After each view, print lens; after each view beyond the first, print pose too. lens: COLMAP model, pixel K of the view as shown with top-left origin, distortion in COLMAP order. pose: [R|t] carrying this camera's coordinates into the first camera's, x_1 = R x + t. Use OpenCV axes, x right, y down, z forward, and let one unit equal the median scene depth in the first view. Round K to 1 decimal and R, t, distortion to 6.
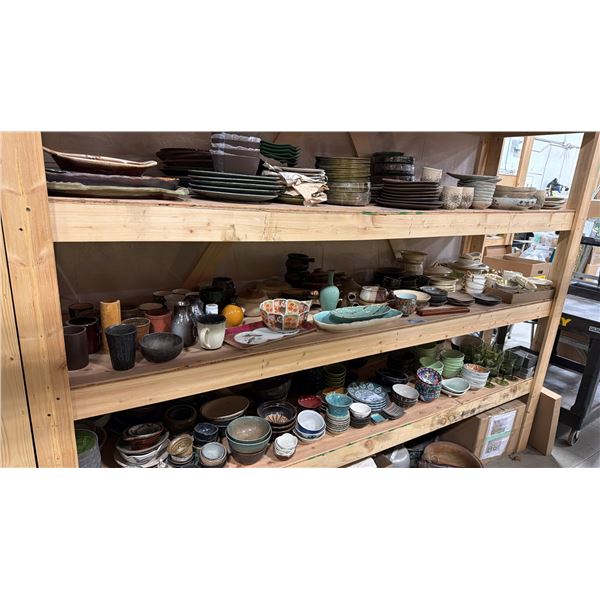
lens RADIAL K [[397.8, 0, 299.8], [0, 397.8, 299.4], [0, 0, 1]] dist [0.055907, -0.060997]
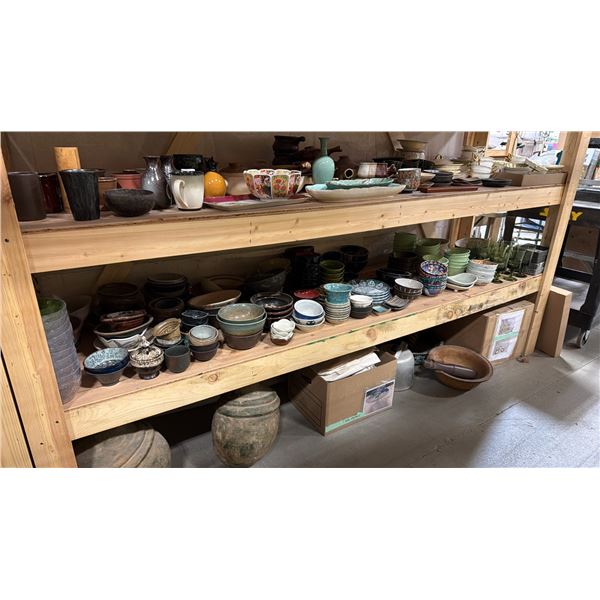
lens RADIAL K [[397.8, 0, 299.1], [0, 397.8, 295.8], [0, 0, 1]] dist [0.055907, -0.060997]
pose [[0.998702, -0.050527, 0.006364, 0.000889], [0.049814, 0.995206, 0.084165, 0.181161], [-0.010586, -0.083738, 0.996432, 0.079558]]
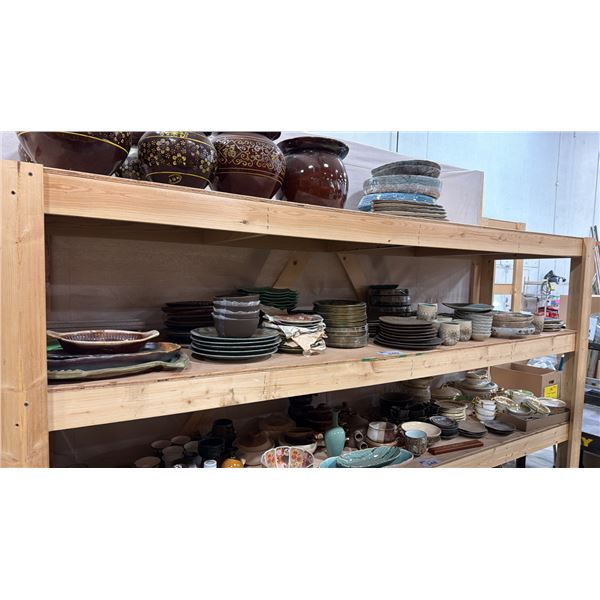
lens RADIAL K [[397.8, 0, 299.9], [0, 397.8, 302.2], [0, 0, 1]] dist [0.055907, -0.060997]
pose [[0.999251, -0.036537, -0.012772, 0.014538], [0.032870, 0.975315, -0.218358, -0.111923], [0.020434, 0.217775, 0.975785, -0.010658]]
